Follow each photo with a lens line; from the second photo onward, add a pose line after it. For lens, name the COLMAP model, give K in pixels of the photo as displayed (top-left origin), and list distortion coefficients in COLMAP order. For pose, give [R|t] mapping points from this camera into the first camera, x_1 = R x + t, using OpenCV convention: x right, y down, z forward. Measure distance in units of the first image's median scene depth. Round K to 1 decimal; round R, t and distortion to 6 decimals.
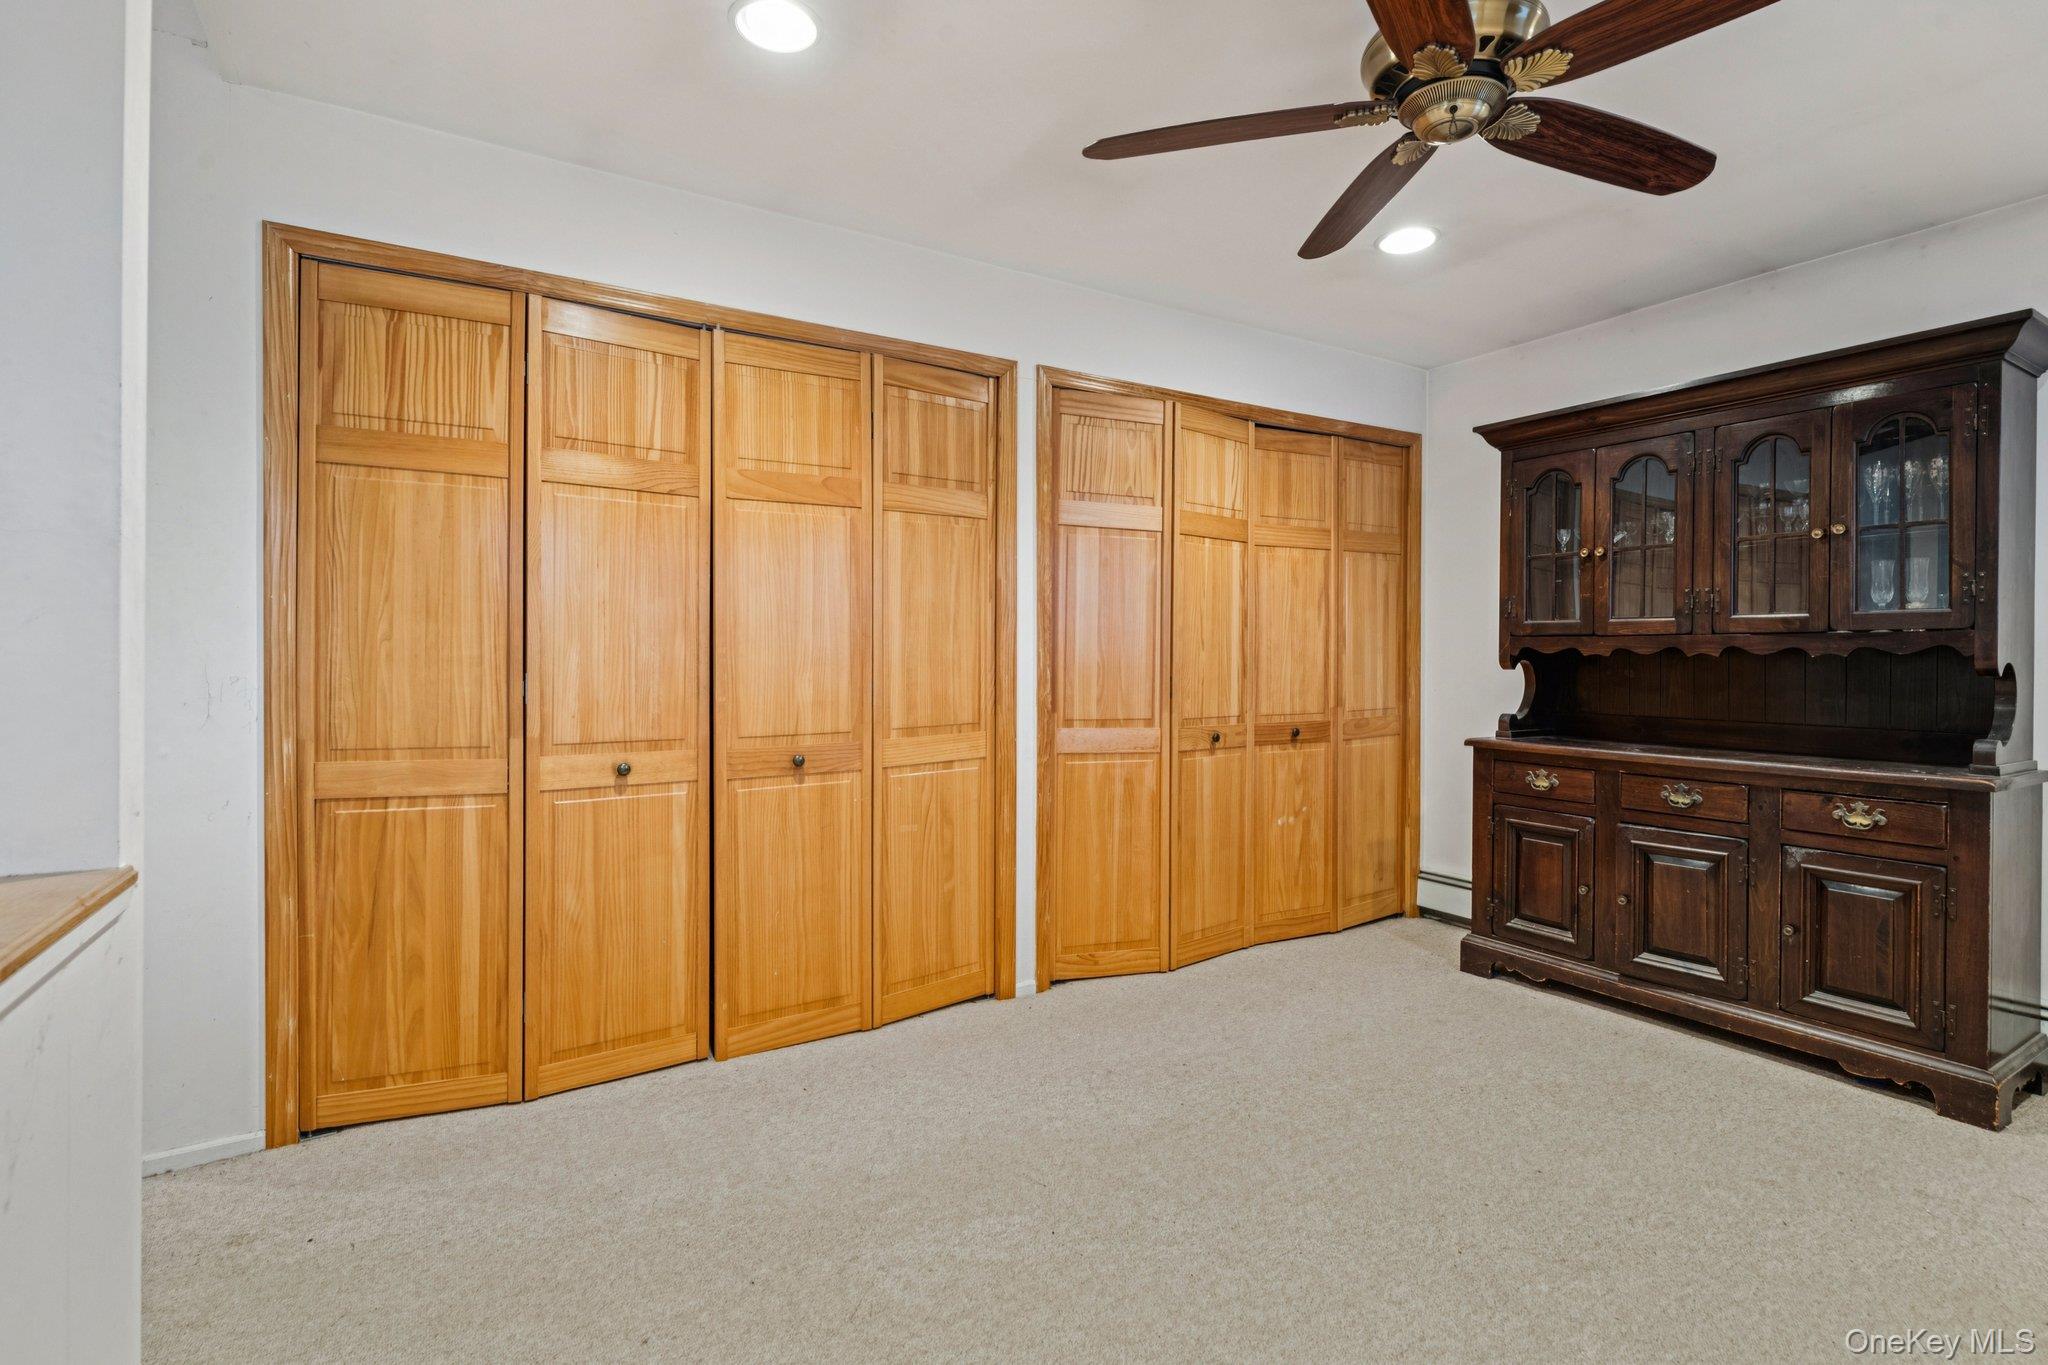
lens RADIAL K [[971.2, 0, 1019.6], [0, 971.2, 660.0], [0, 0, 1]] dist [0.001424, -0.000183]
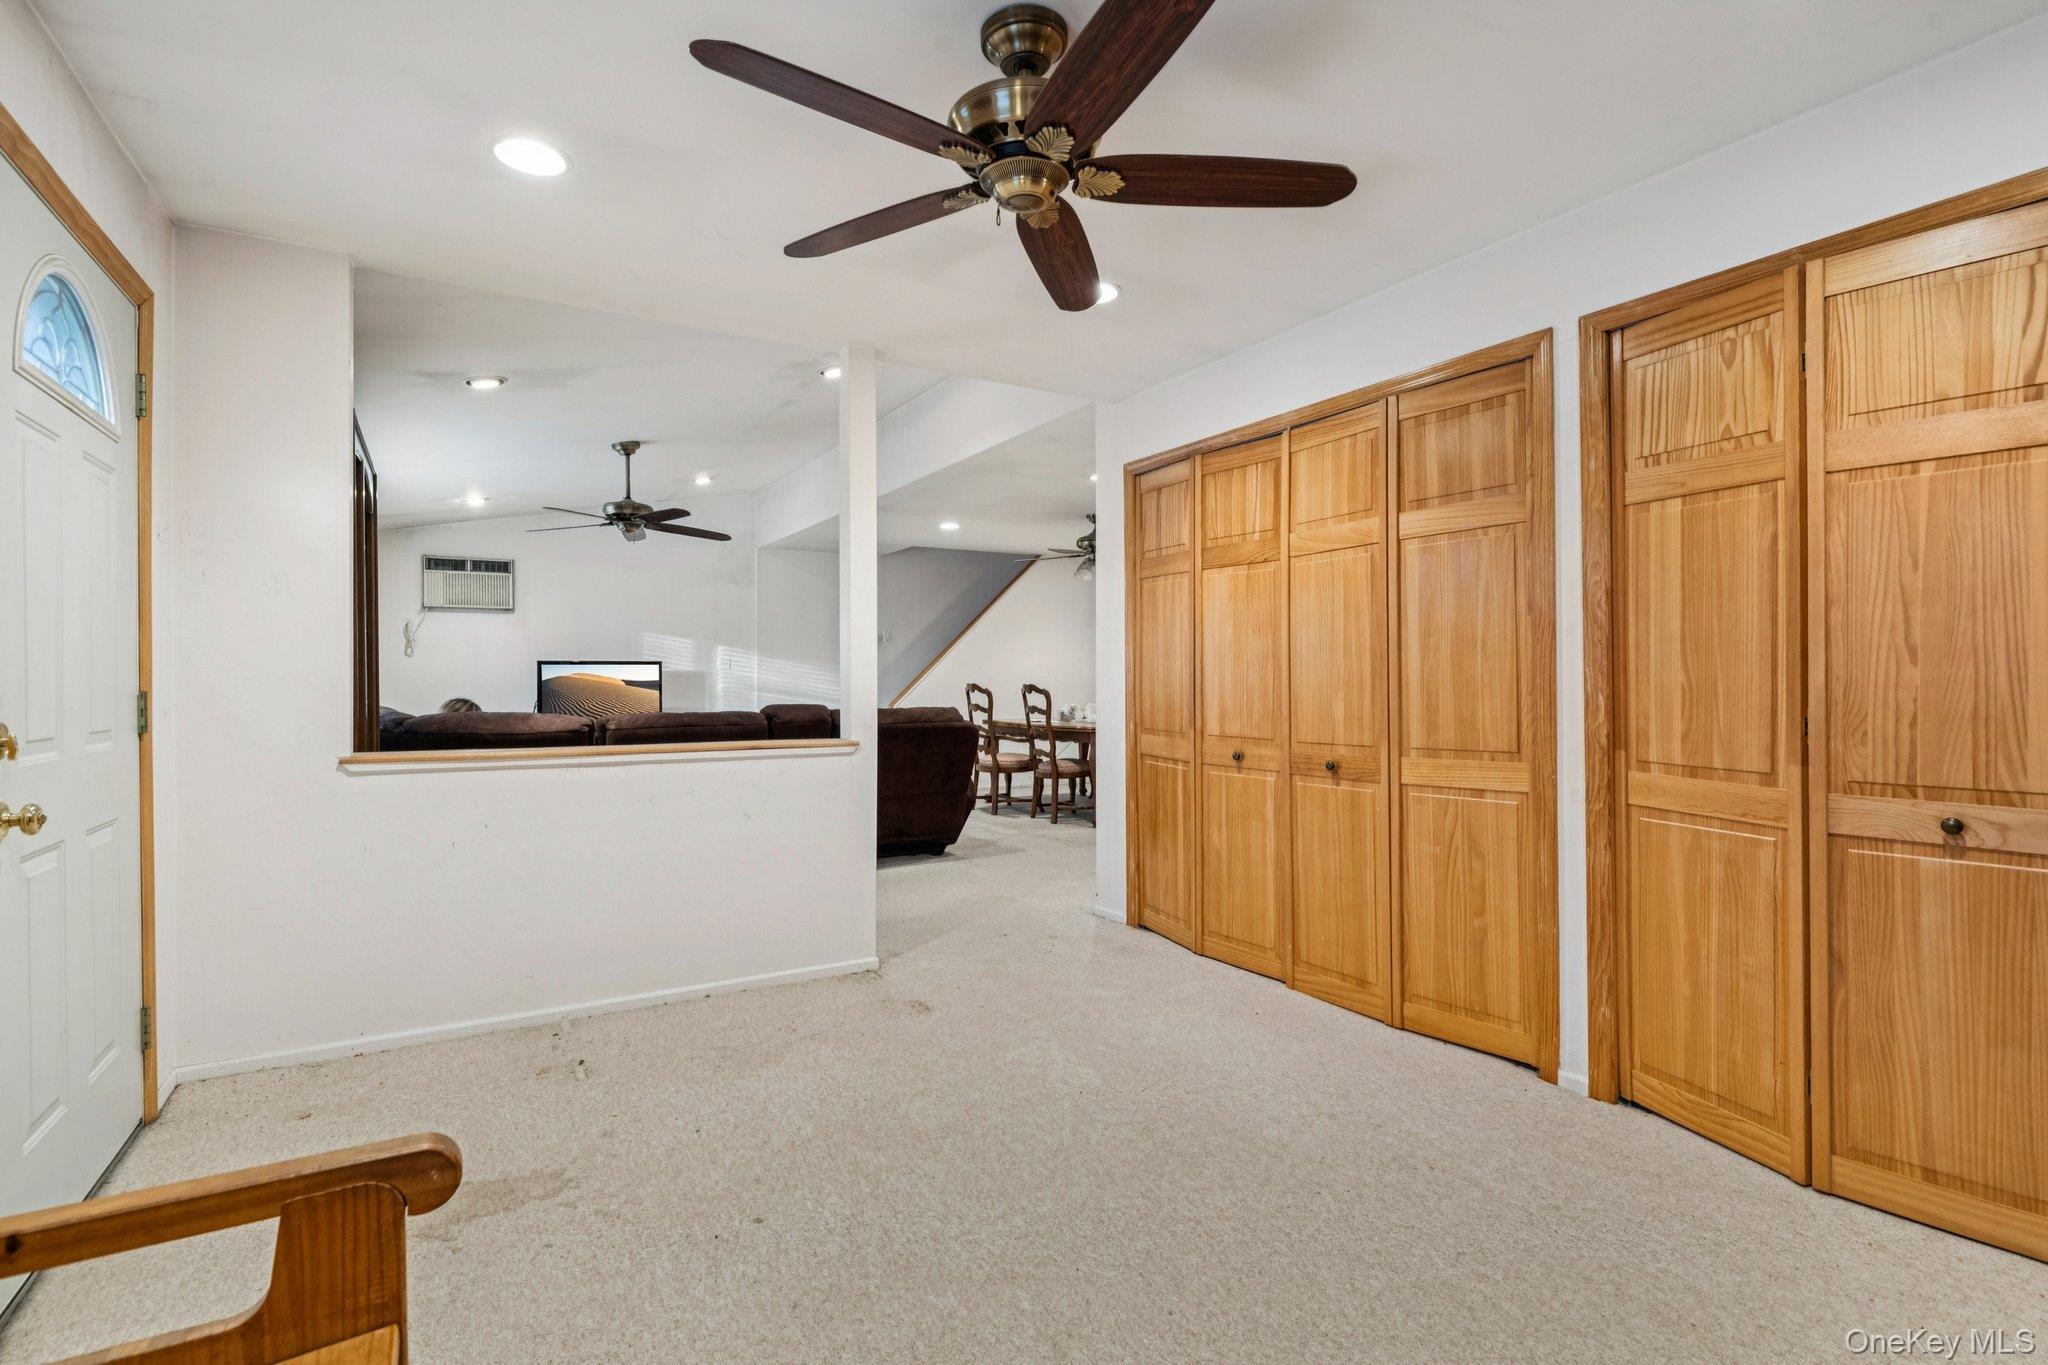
lens RADIAL K [[971.2, 0, 1024.3], [0, 971.2, 682.5], [0, 0, 1]] dist [0.001424, -0.000183]
pose [[-0.014392, -0.001801, -0.999895, 0.909200], [-0.004971, 0.999986, -0.001730, 0.004814], [0.999884, 0.004946, -0.014401, 0.597786]]
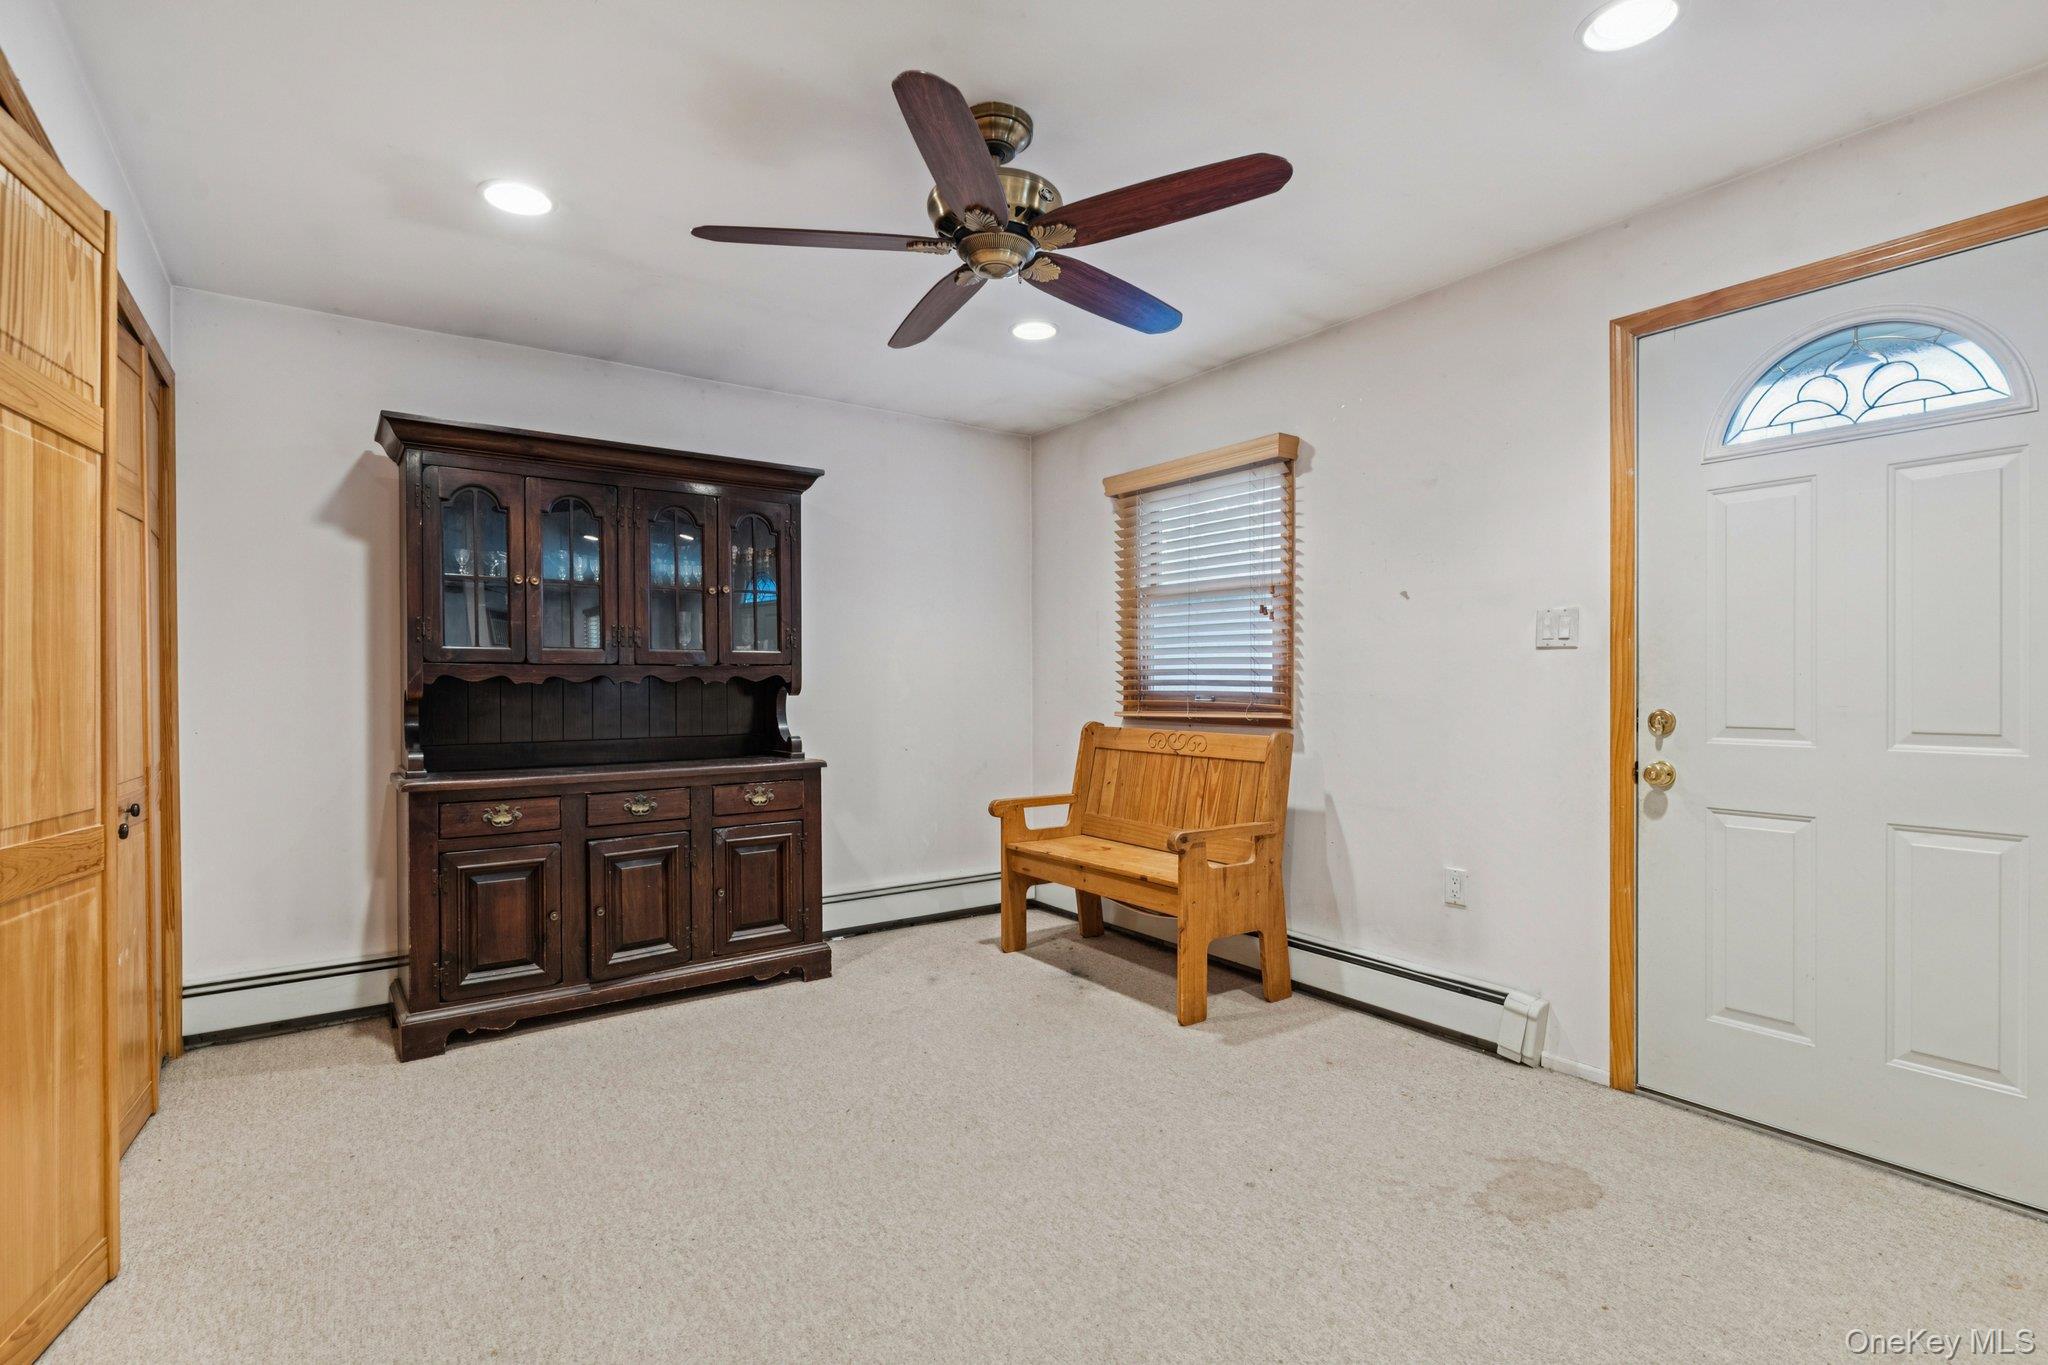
lens RADIAL K [[971.2, 0, 1020.6], [0, 971.2, 687.3], [0, 0, 1]] dist [0.001424, -0.000183]
pose [[-0.070536, -0.008659, 0.997472, -0.488328], [0.009543, 0.999911, 0.009355, -0.005787], [-0.997464, 0.010178, -0.070447, 0.623863]]
